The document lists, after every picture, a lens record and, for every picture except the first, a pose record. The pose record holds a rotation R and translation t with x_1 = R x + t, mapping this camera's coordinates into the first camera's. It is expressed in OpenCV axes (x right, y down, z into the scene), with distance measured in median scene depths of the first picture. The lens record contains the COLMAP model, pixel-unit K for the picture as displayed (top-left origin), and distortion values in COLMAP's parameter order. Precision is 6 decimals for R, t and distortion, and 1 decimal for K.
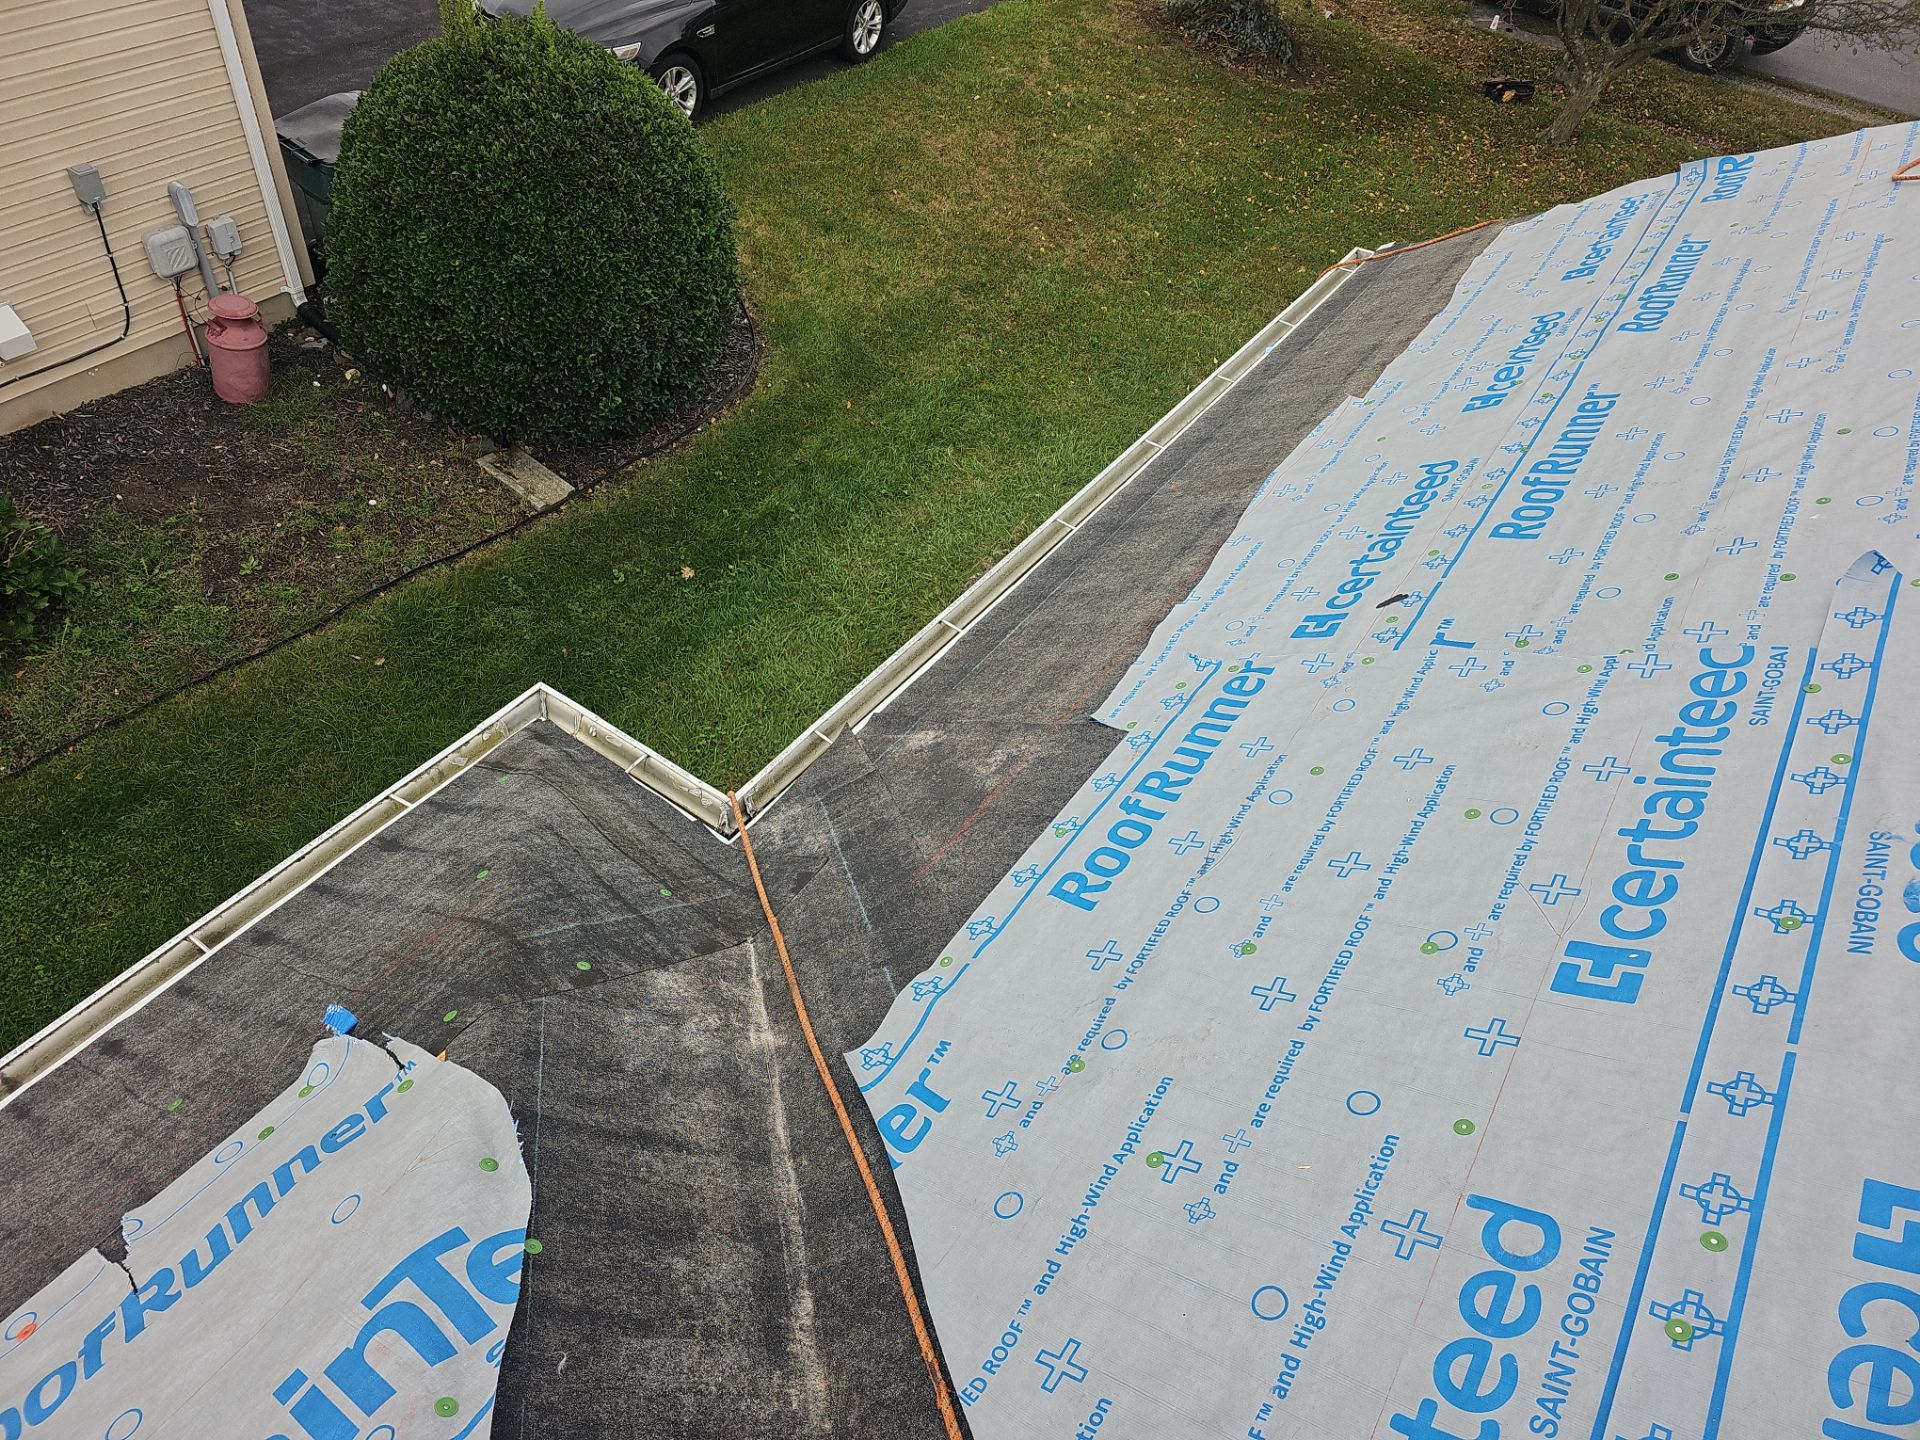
lens RADIAL K [[1267.4, 0, 950.0], [0, 1267.4, 711.9], [0, 0, 1]] dist [0.051179, -0.041921]
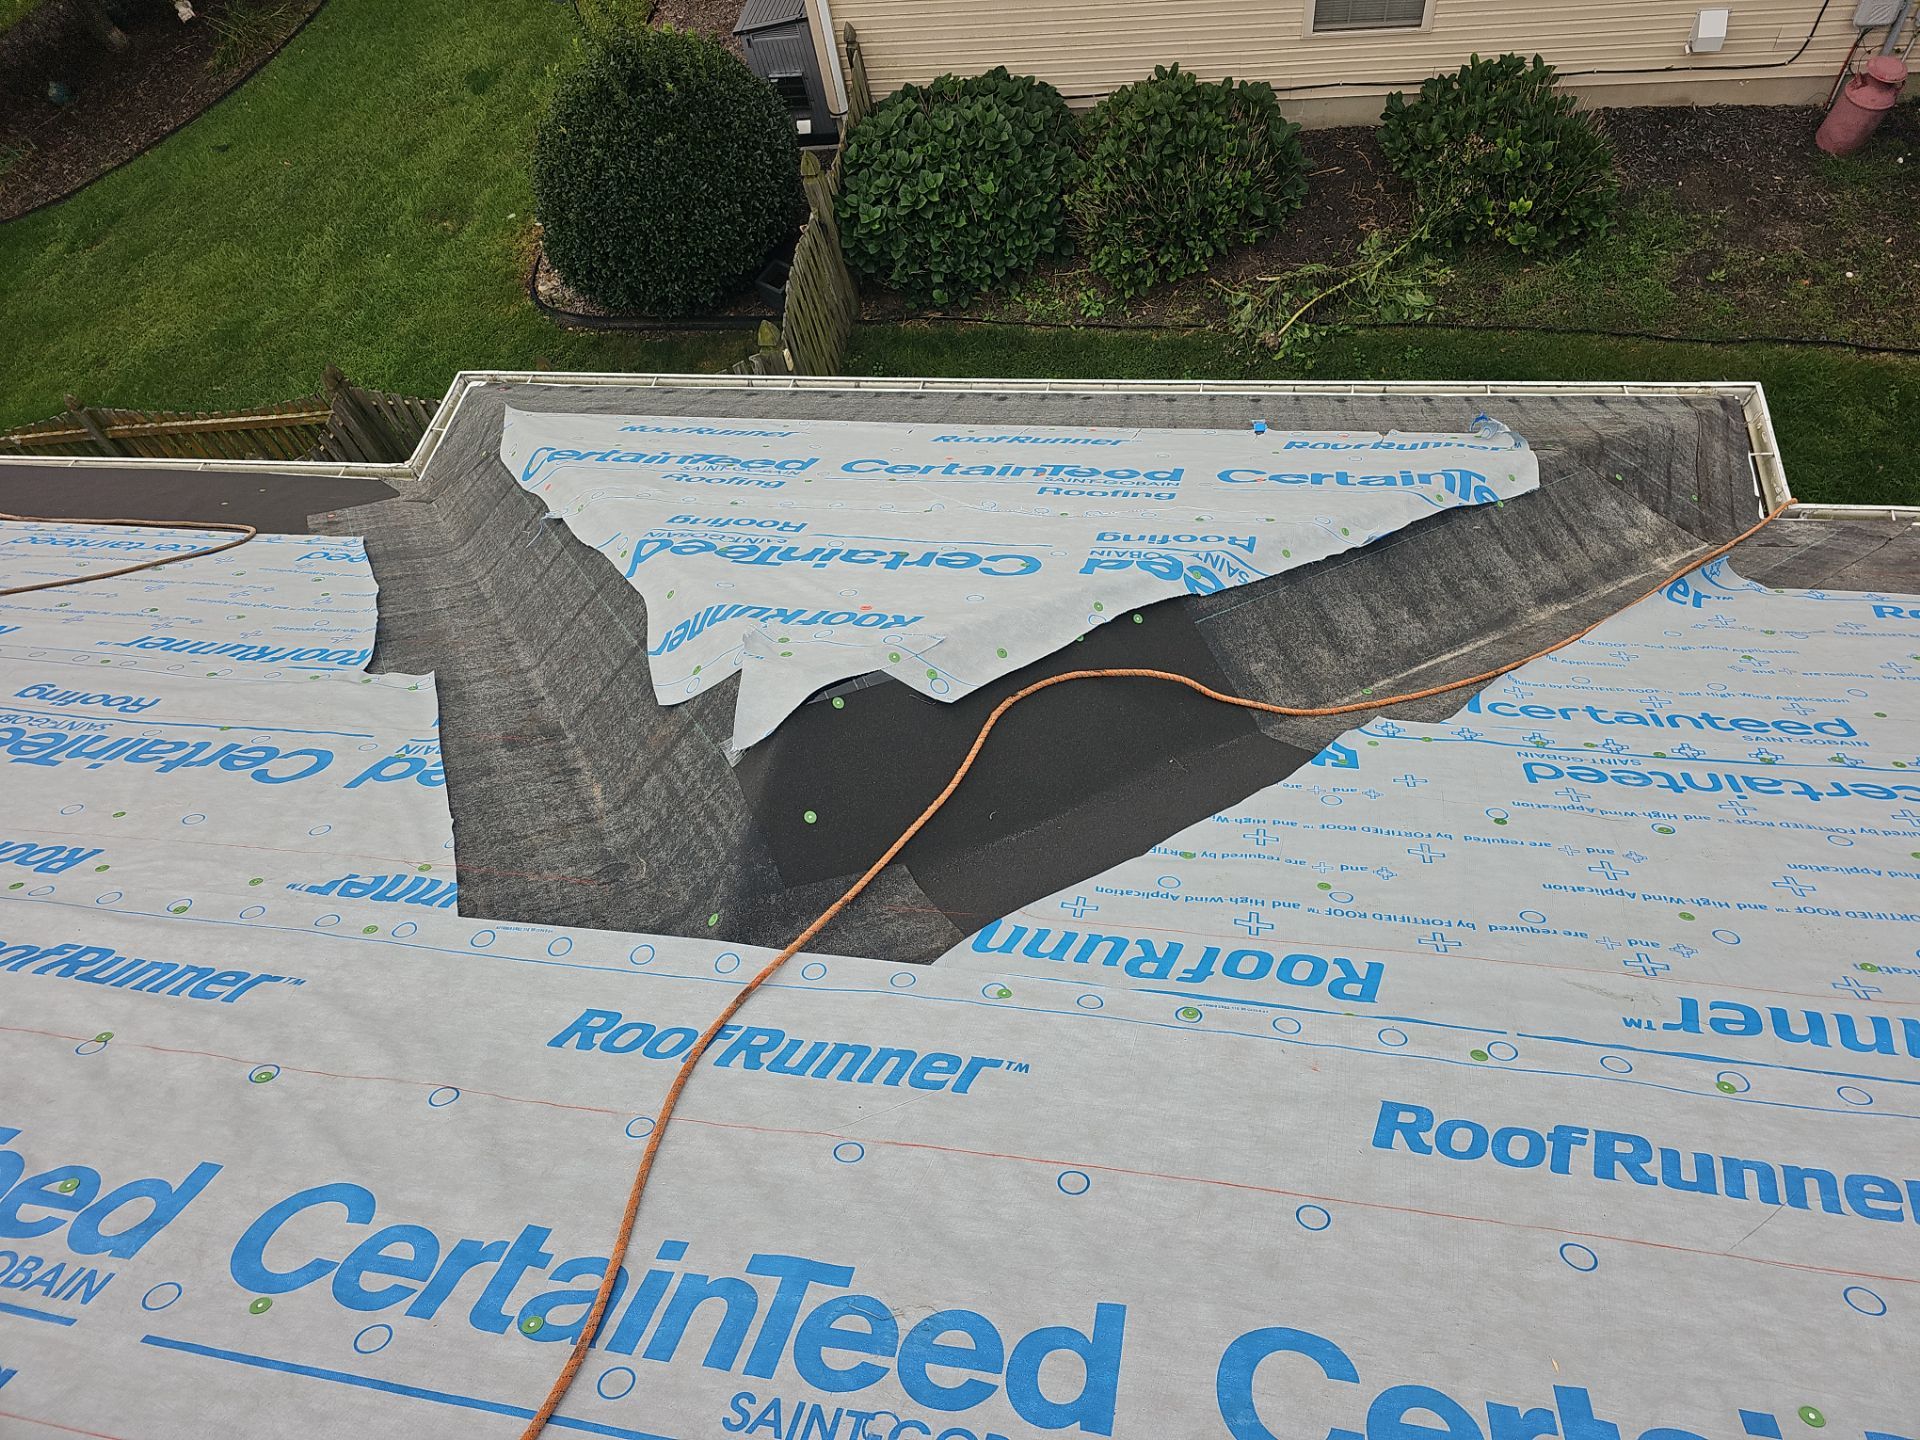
lens RADIAL K [[1293.1, 0, 960.0], [0, 1293.1, 720.0], [0, 0, 1]] dist [0.051036, -0.038352]
pose [[0.405348, 0.650692, -0.642100, 0.264663], [-0.521429, 0.741497, 0.422249, 0.053299], [0.750870, 0.163652, 0.639854, -0.301122]]
